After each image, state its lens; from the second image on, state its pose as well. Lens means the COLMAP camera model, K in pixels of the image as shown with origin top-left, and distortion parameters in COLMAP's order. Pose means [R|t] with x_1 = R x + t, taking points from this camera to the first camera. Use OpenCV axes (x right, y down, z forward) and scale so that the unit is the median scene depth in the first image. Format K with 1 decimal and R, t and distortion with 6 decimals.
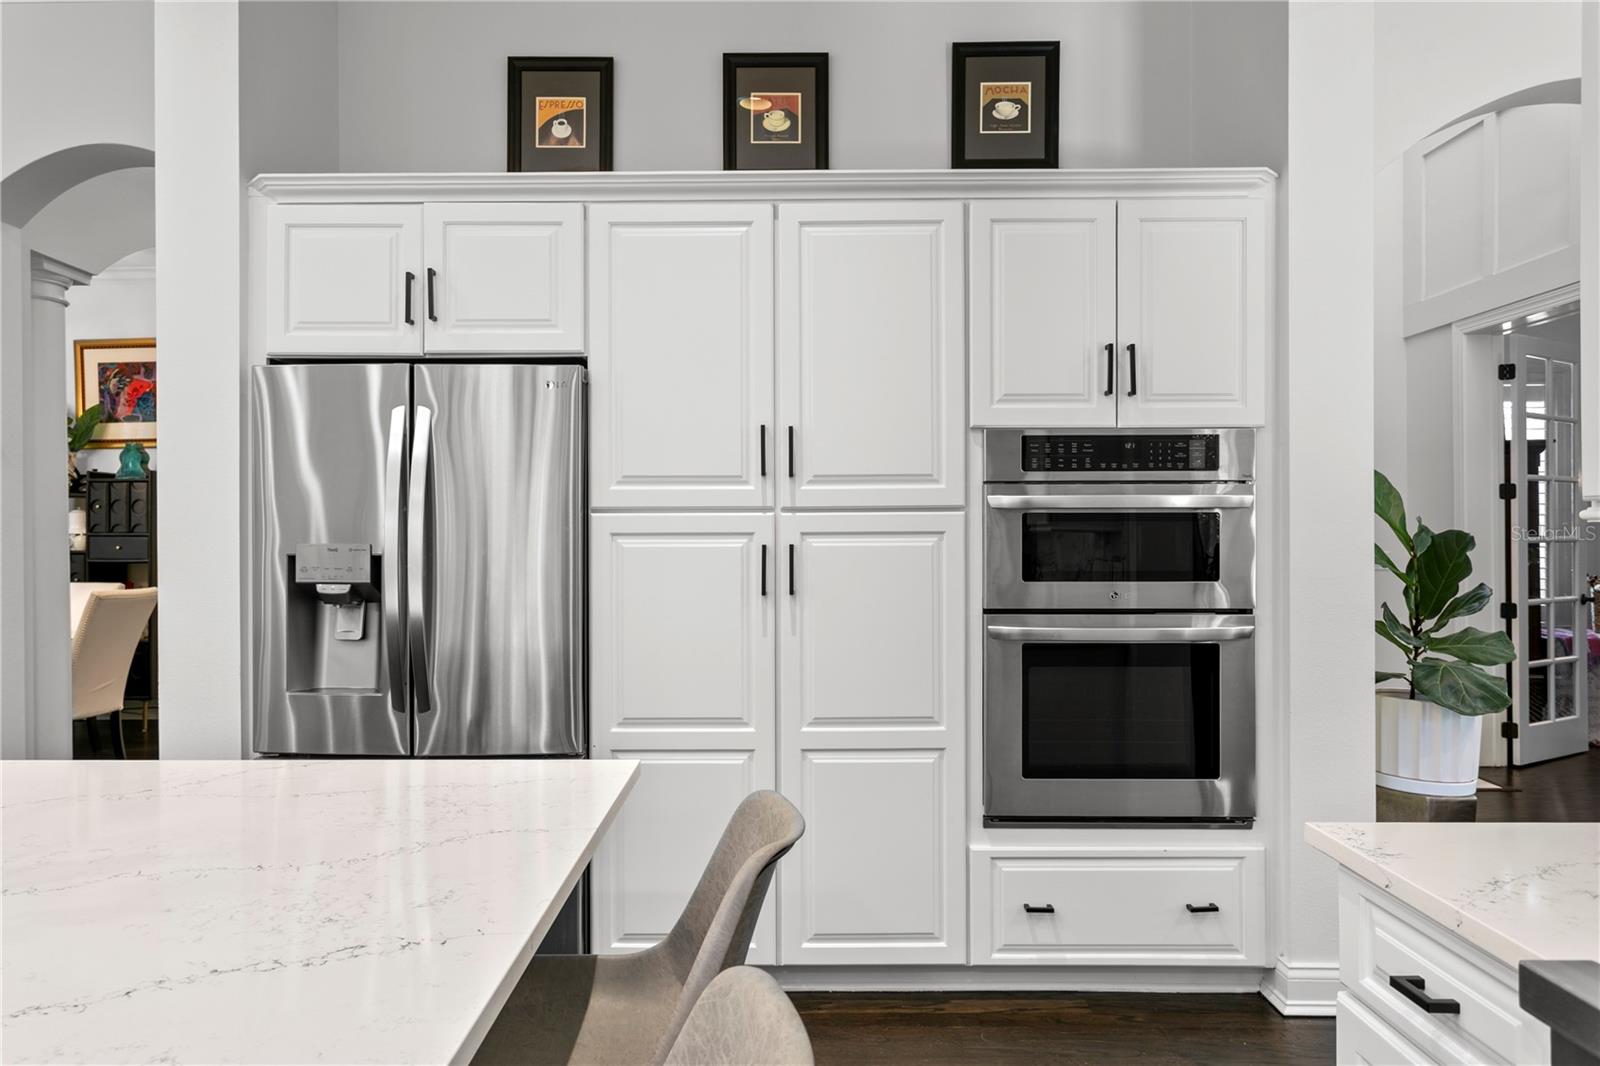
lens RADIAL K [[1004.6, 0, 800.0], [0, 1004.6, 524.8], [0, 0, 1]] dist [-0.007947, -0.000670]
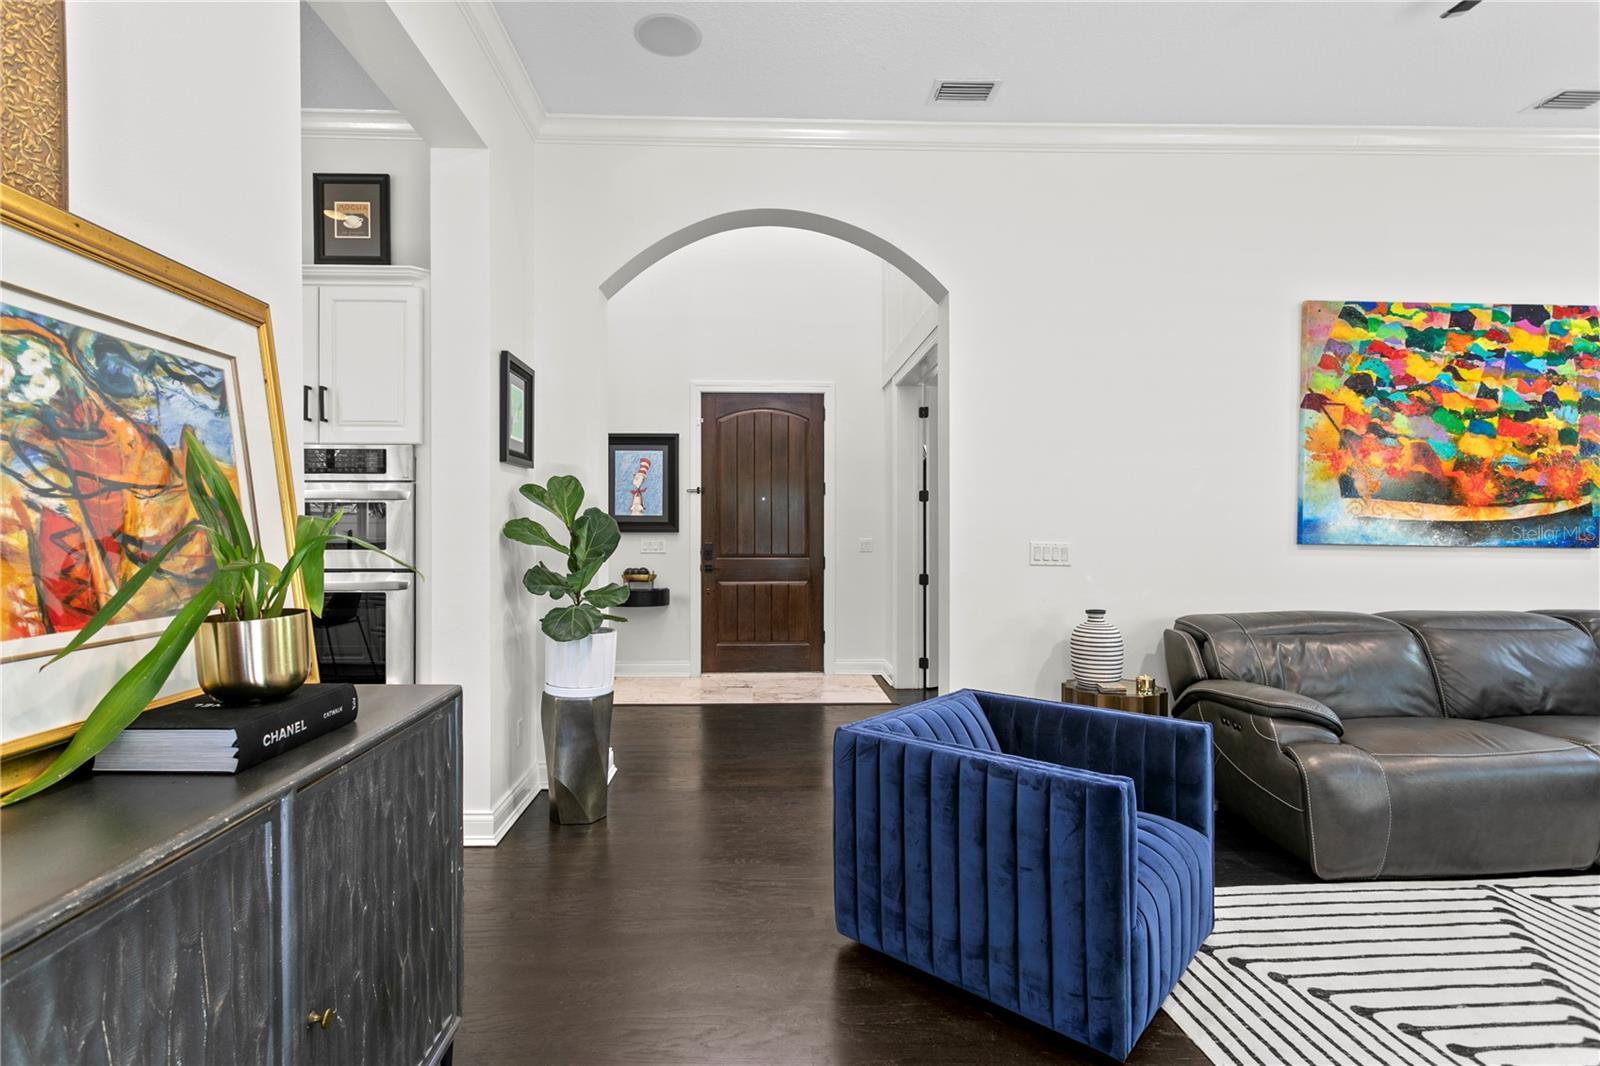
lens RADIAL K [[741.2, 0, 792.9], [0, 741.2, 539.0], [0, 0, 1]] dist [0.011142, 0.001588]
pose [[0.998116, -0.002436, 0.061308, 0.760591], [0.001874, 0.999956, 0.009233, 0.026034], [-0.061328, -0.009101, 0.998076, -0.093471]]
